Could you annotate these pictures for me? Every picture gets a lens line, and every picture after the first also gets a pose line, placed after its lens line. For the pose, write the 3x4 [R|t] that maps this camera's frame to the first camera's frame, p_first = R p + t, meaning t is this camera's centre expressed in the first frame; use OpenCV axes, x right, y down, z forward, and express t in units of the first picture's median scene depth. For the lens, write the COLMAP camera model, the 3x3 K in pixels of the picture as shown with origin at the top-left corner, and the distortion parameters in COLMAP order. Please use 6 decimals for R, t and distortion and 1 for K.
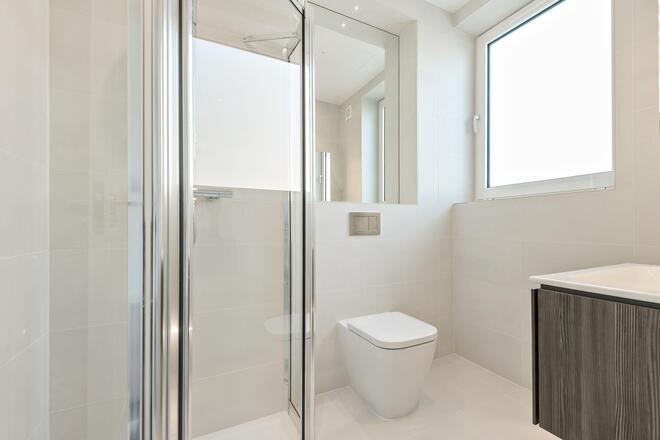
lens RADIAL K [[308.3, 0, 329.8], [0, 308.3, 224.1], [0, 0, 1]] dist [0.017610, -0.001394]
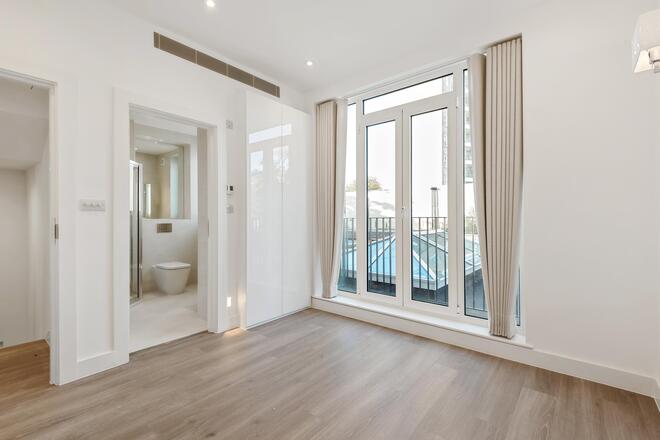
lens RADIAL K [[308.3, 0, 331.3], [0, 308.3, 220.0], [0, 0, 1]] dist [0.017610, -0.001394]
pose [[0.868951, 0.000002, 0.494898, 0.039107], [-0.003757, 0.999971, 0.006594, -0.085744], [-0.494884, -0.007589, 0.868926, -1.853103]]
